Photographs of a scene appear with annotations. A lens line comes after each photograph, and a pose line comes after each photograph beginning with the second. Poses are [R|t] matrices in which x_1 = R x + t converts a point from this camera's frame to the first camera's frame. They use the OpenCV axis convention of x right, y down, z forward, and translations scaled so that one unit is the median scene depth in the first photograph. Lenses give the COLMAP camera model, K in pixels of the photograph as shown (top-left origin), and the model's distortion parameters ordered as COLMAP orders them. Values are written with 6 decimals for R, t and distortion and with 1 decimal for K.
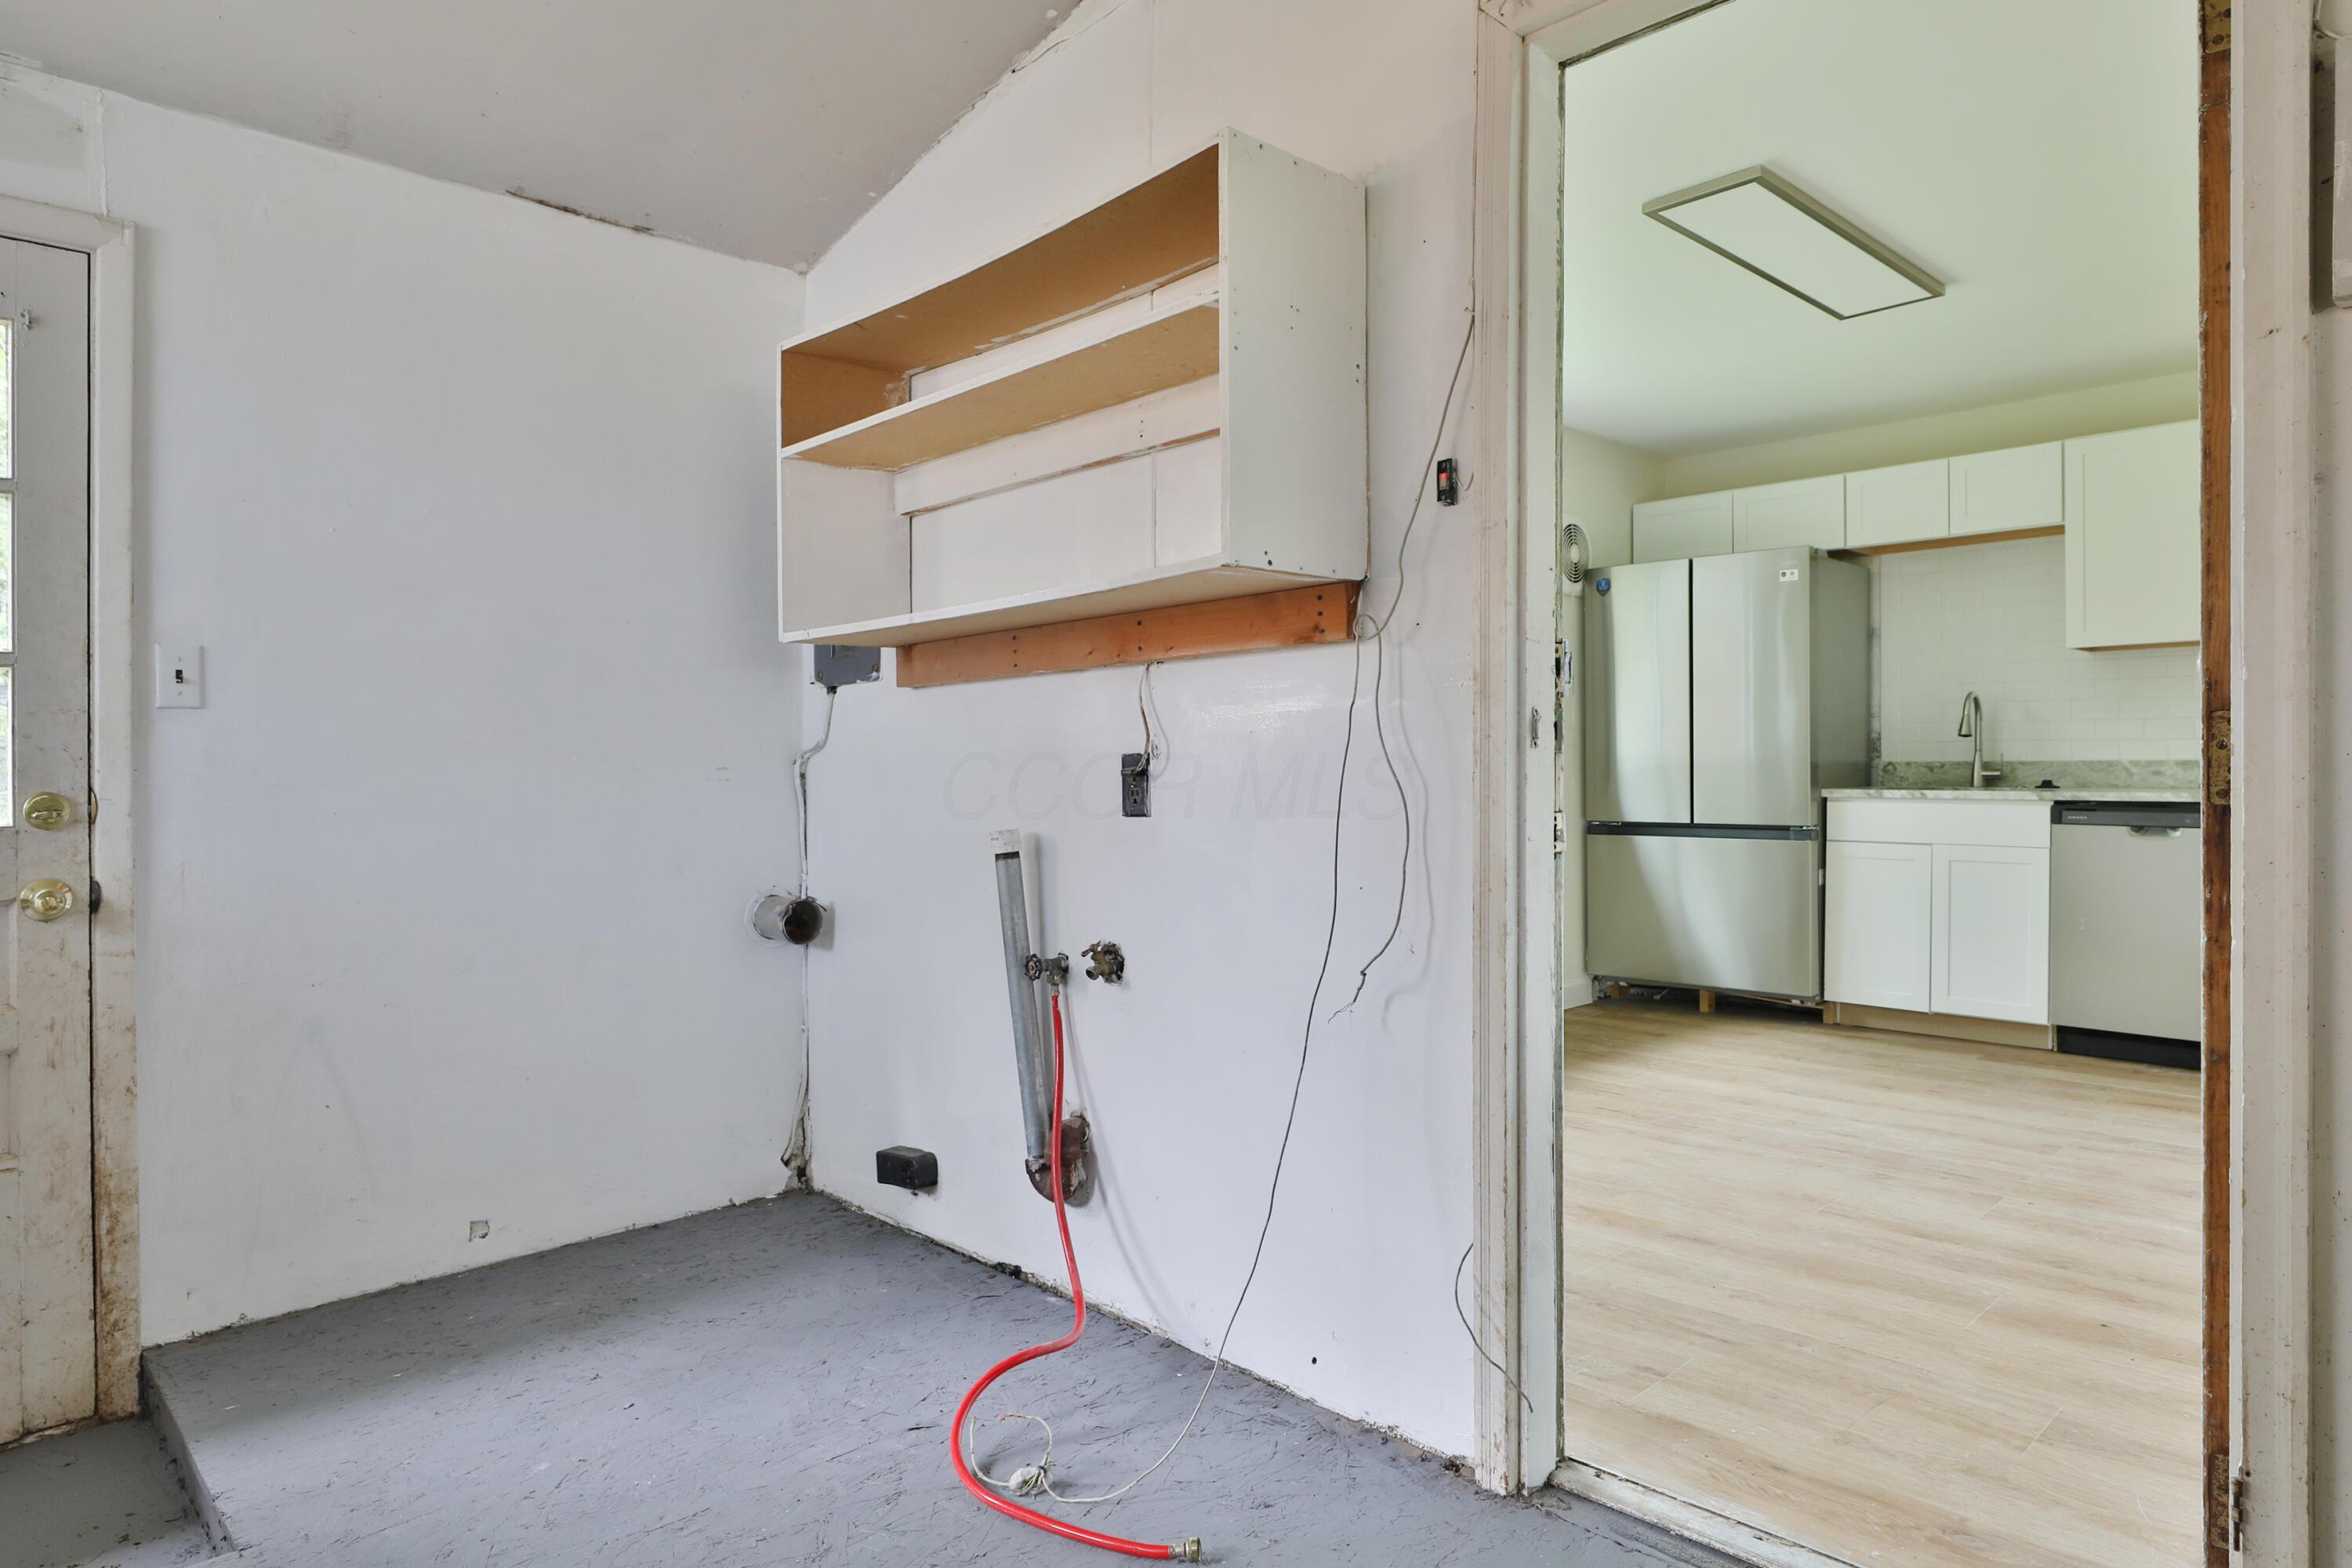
lens RADIAL K [[1456.7, 0, 1164.0], [0, 1456.7, 771.3], [0, 0, 1]] dist [0.004424, 0.002021]
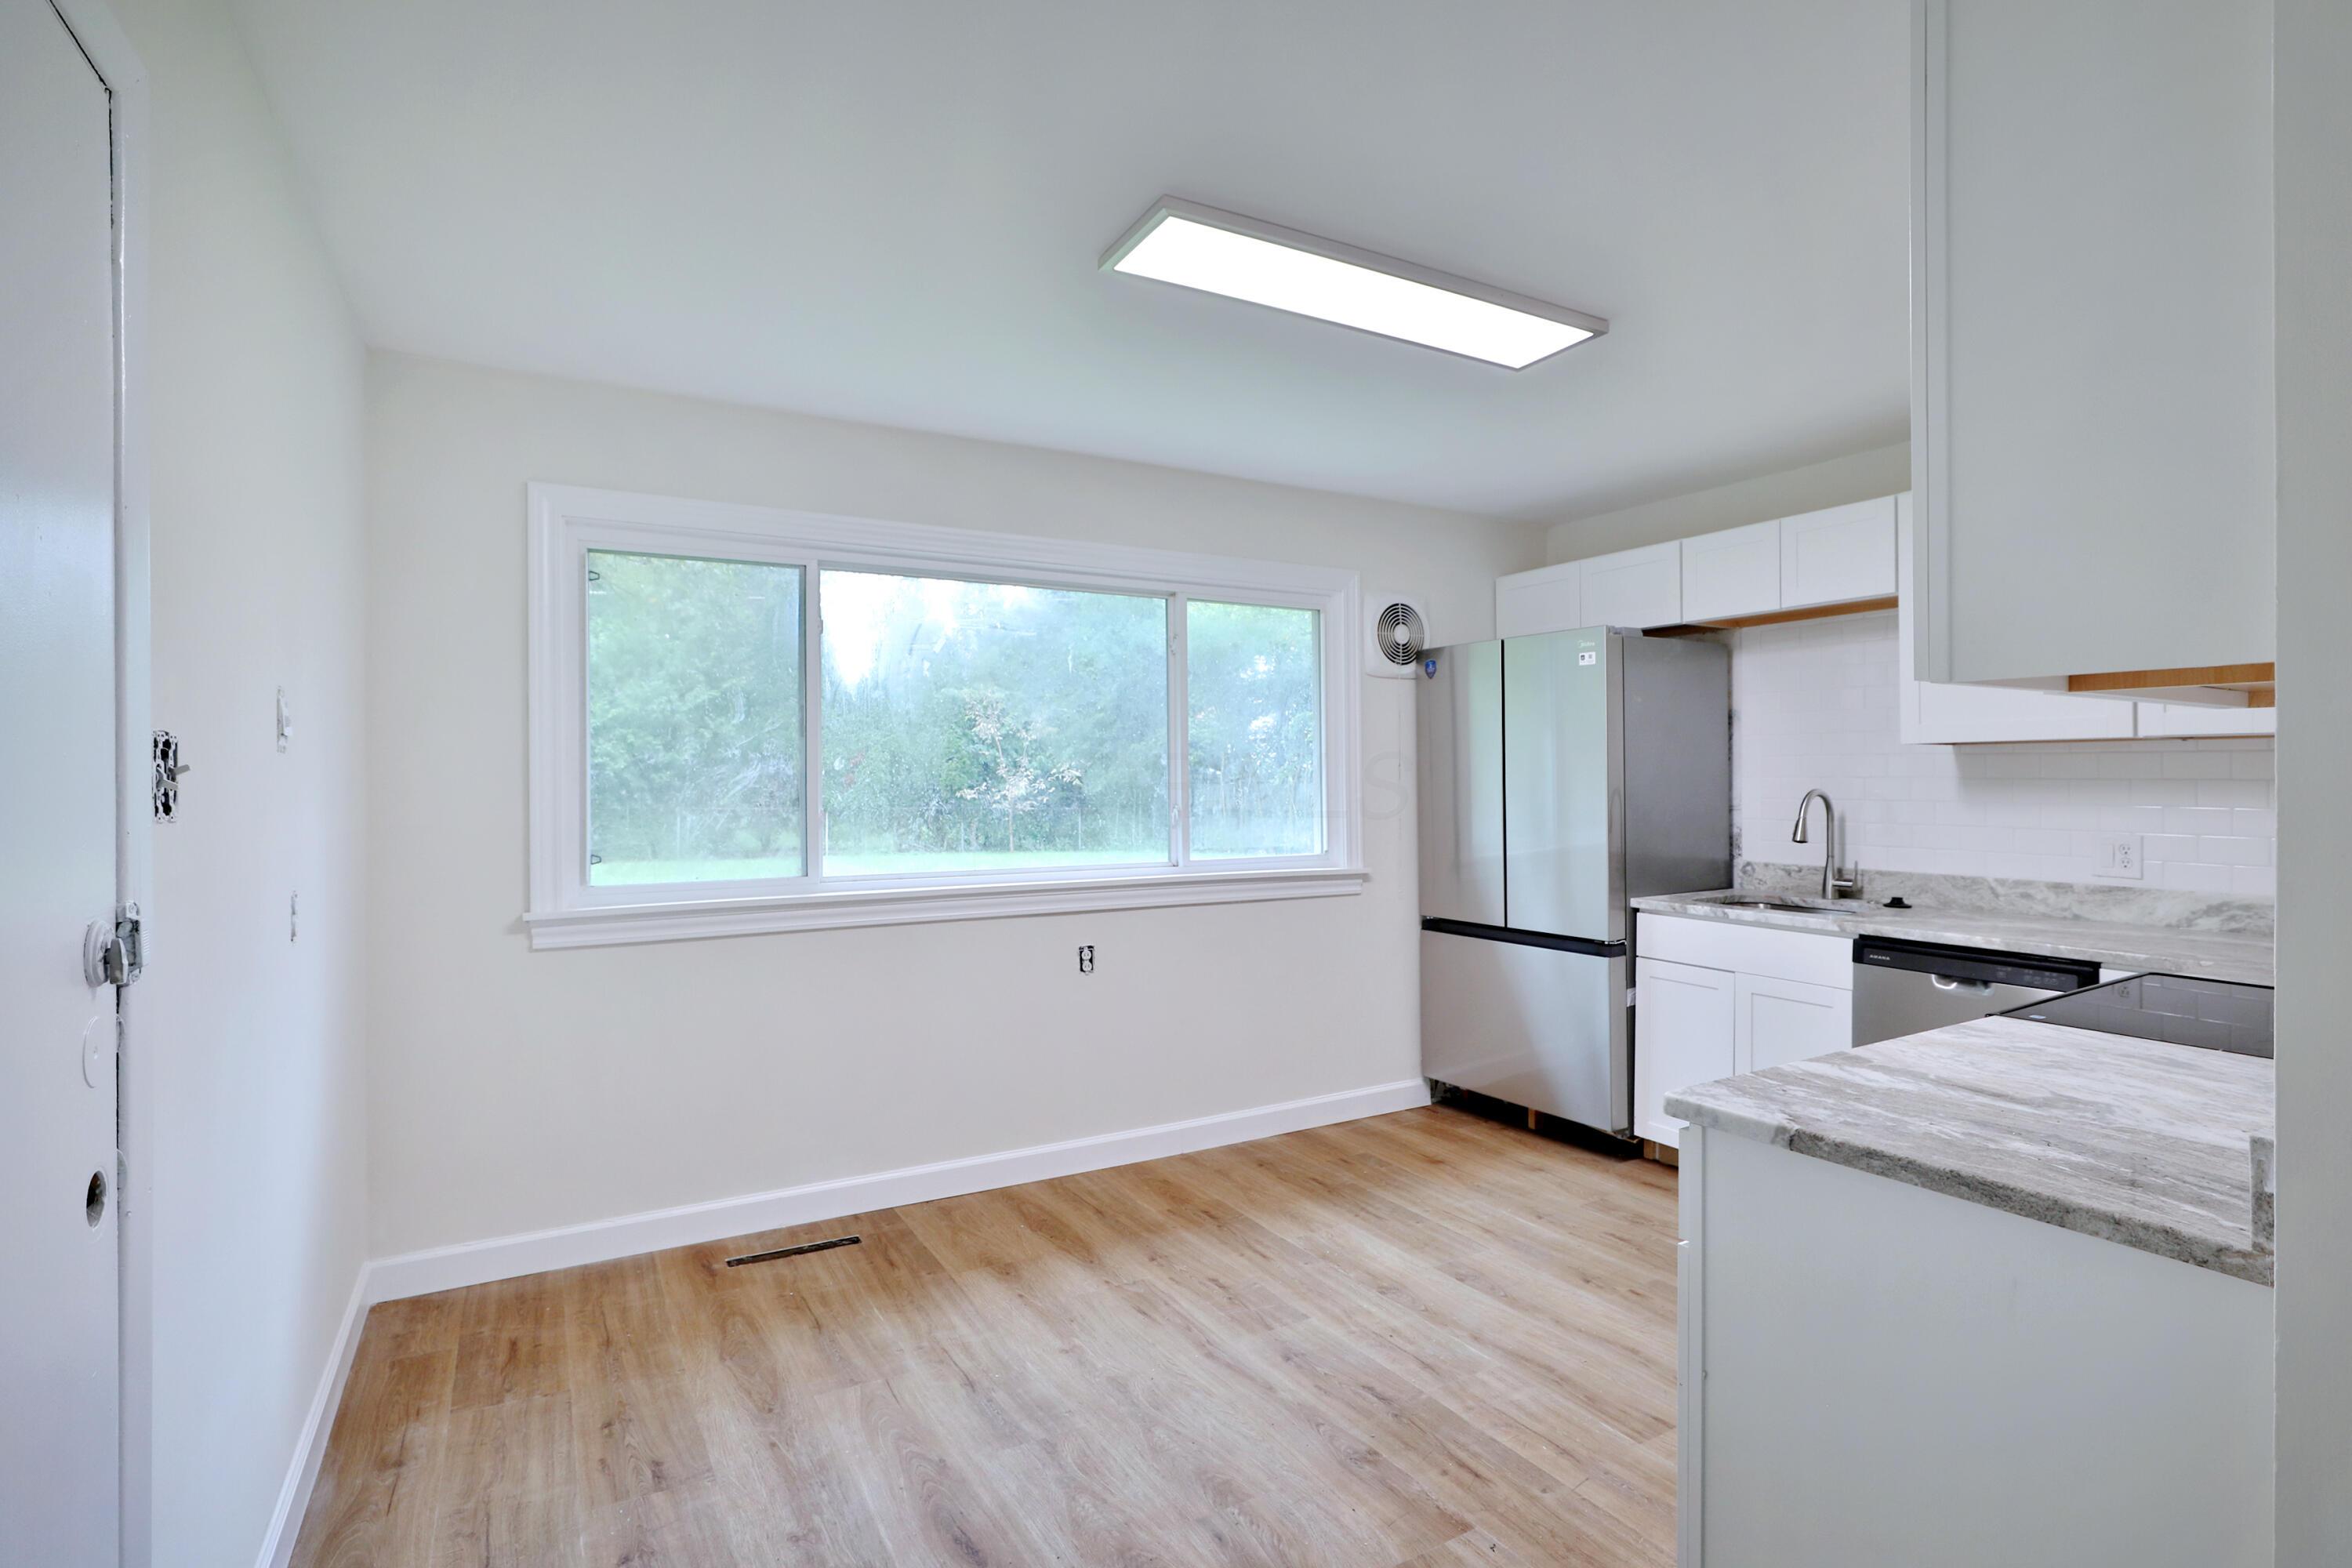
lens RADIAL K [[1180.9, 0, 1192.0], [0, 1180.9, 776.5], [0, 0, 1]] dist [-0.040216, 0.015331]
pose [[0.968940, 0.002201, -0.247286, 0.367642], [-0.002061, 0.999998, 0.000825, -0.061682], [0.247287, -0.000290, 0.968942, 0.241793]]
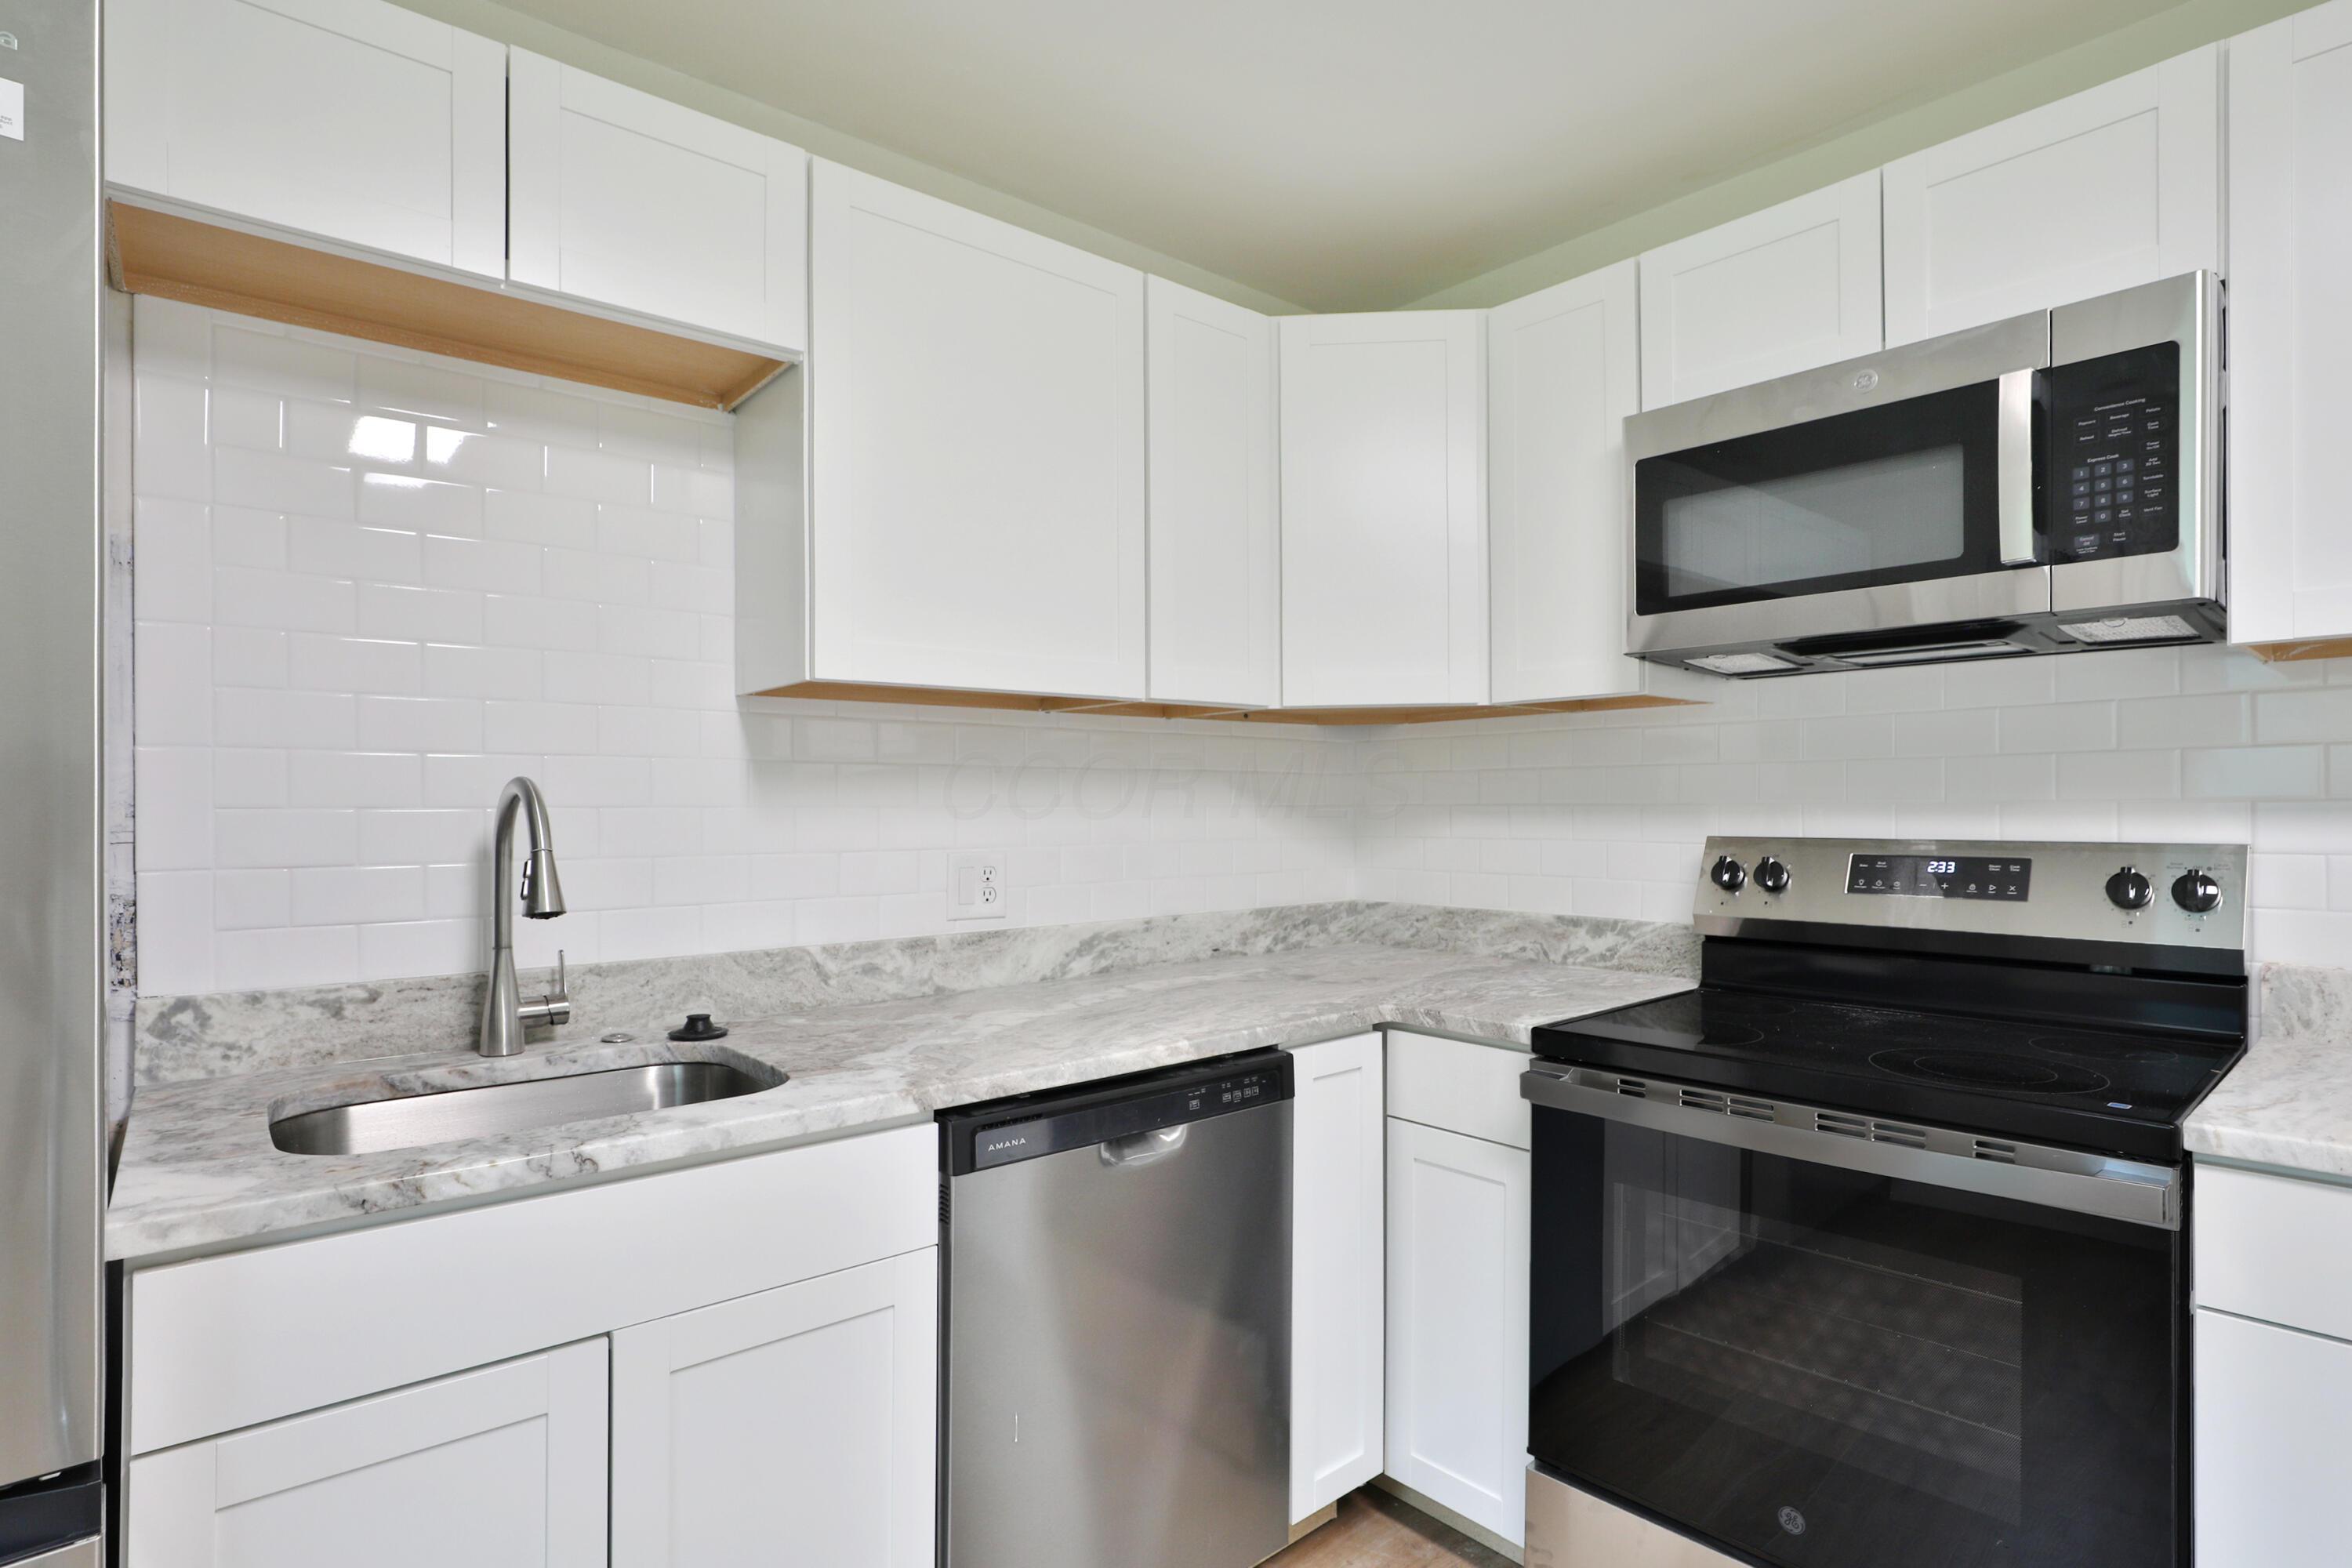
lens RADIAL K [[1169.3, 0, 1149.9], [0, 1169.3, 786.3], [0, 0, 1]] dist [-0.049471, 0.000869]
pose [[0.069494, 0.021905, 0.997342, 0.300423], [0.009068, 0.999704, -0.022588, -0.045106], [-0.997541, 0.010614, 0.069275, 0.837937]]
